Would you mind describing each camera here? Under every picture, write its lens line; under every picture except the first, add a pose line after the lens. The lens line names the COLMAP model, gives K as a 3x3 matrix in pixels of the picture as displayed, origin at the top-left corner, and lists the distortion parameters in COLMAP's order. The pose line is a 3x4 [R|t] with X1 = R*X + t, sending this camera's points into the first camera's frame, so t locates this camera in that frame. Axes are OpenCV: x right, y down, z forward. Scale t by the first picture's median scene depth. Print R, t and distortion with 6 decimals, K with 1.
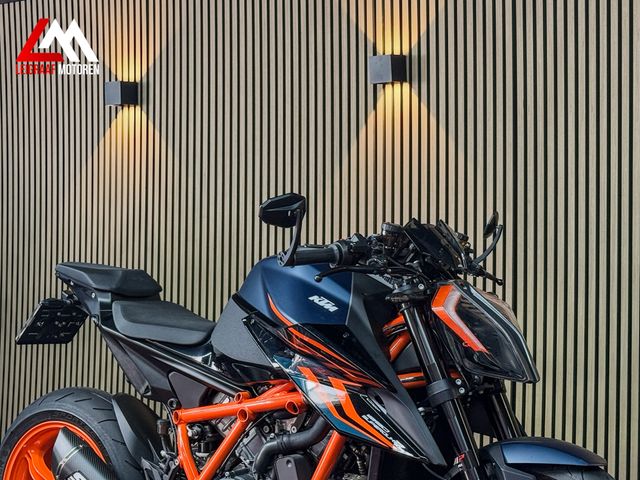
lens RADIAL K [[1356.3, 0, 320.0], [0, 1356.3, 240.0], [0, 0, 1]] dist [0.086712, 0.298487]
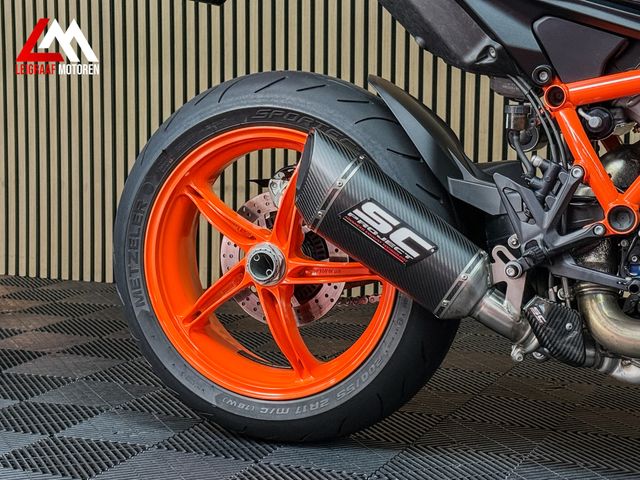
lens RADIAL K [[1365.2, 0, 320.0], [0, 1365.2, 240.0], [0, 0, 1]] dist [0.090003, 0.389437]
pose [[0.962712, -0.042387, 0.267186, -0.359173], [0.006022, 0.990762, 0.135475, 0.112955], [-0.270460, -0.128815, 0.954074, 0.482464]]
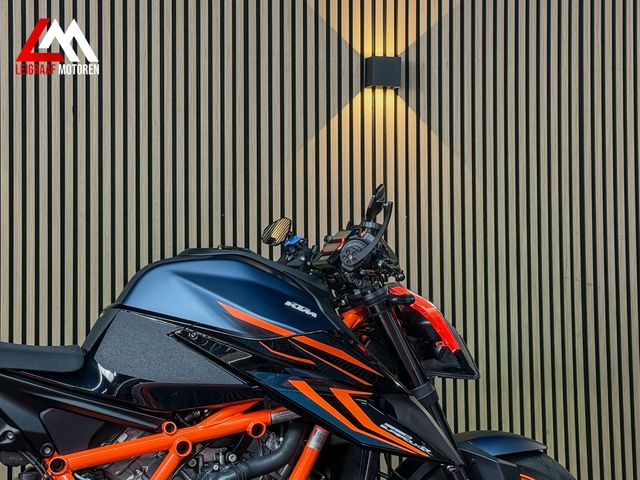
lens RADIAL K [[1370.7, 0, 320.0], [0, 1370.7, 240.0], [0, 0, 1]] dist [0.133107, -0.084156]
pose [[0.605011, 0.018385, 0.796004, -0.660581], [0.010629, 0.999458, -0.031162, 0.026763], [-0.796146, 0.027314, 0.604488, 0.399983]]
